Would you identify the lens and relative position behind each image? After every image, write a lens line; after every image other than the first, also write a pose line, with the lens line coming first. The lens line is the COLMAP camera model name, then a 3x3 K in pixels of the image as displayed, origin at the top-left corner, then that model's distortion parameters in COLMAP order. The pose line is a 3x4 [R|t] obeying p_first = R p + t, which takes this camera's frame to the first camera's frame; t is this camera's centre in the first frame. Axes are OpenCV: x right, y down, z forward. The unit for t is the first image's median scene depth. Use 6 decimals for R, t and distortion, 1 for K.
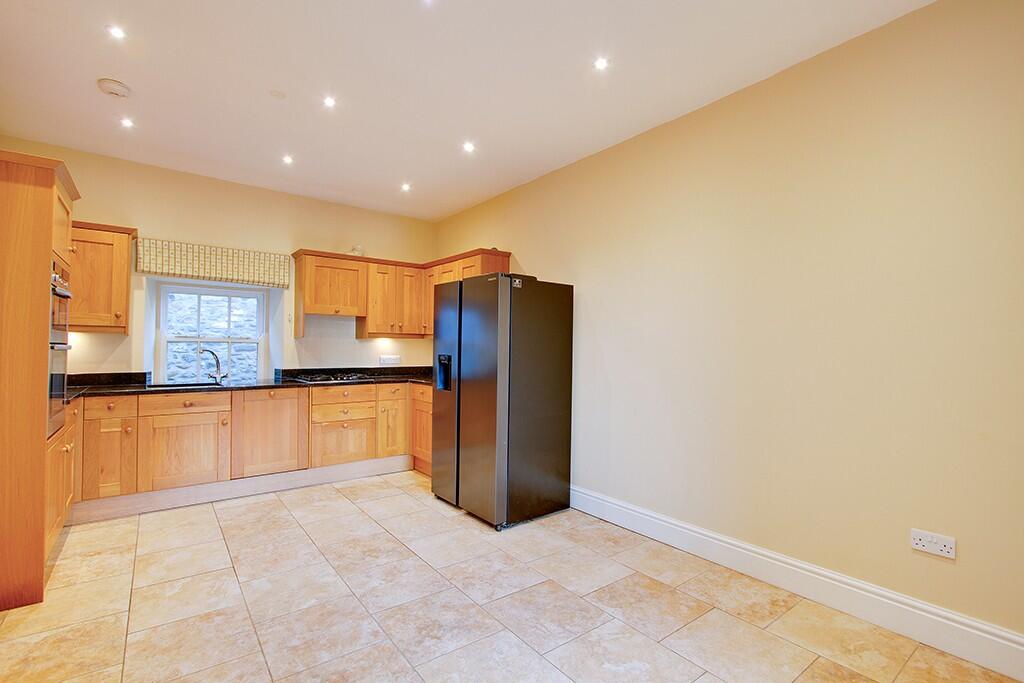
lens RADIAL K [[471.6, 0, 508.3], [0, 471.6, 341.9], [0, 0, 1]] dist [-0.014660, 0.001626]
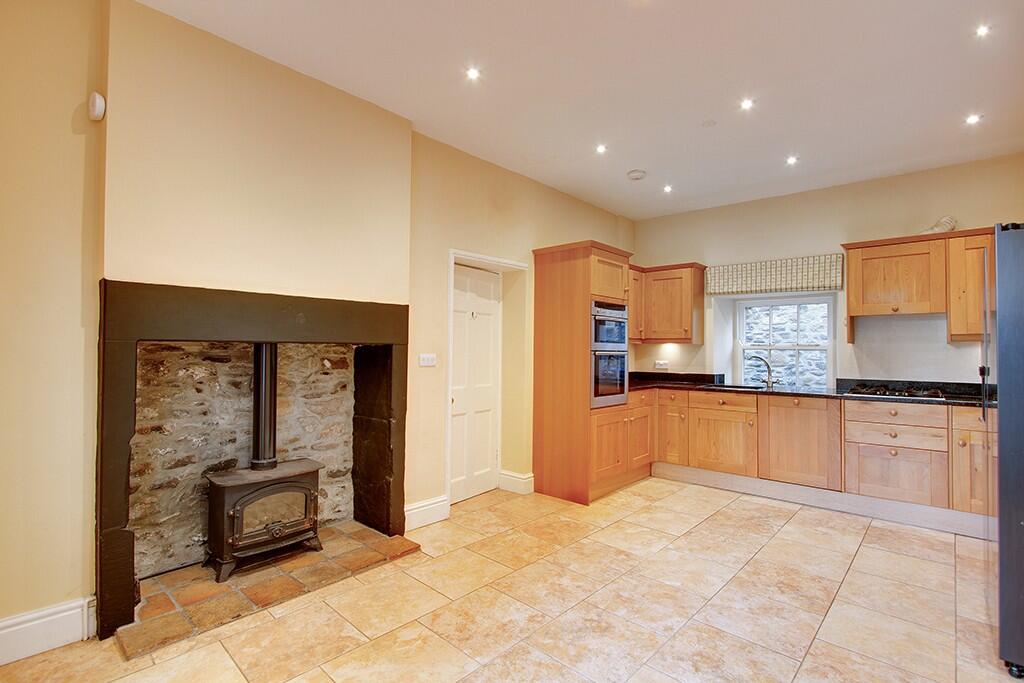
lens RADIAL K [[471.6, 0, 508.7], [0, 471.6, 342.7], [0, 0, 1]] dist [-0.014660, 0.001626]
pose [[0.168552, -0.023740, -0.985407, 0.347633], [0.006932, 0.999714, -0.022899, 0.005683], [0.985668, -0.002971, 0.168668, 0.240020]]
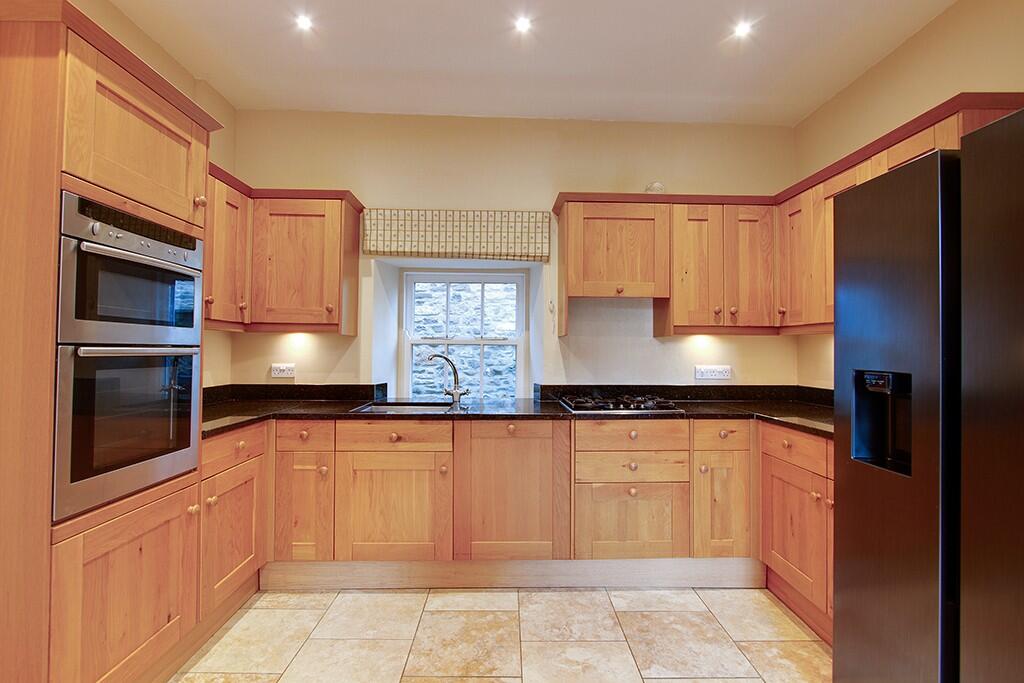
lens RADIAL K [[471.6, 0, 507.8], [0, 471.6, 340.3], [0, 0, 1]] dist [-0.014660, 0.001626]
pose [[0.801932, -0.015593, -0.597212, -0.138138], [0.008098, 0.999851, -0.015232, 0.006101], [0.597360, 0.007379, 0.801939, 0.493366]]
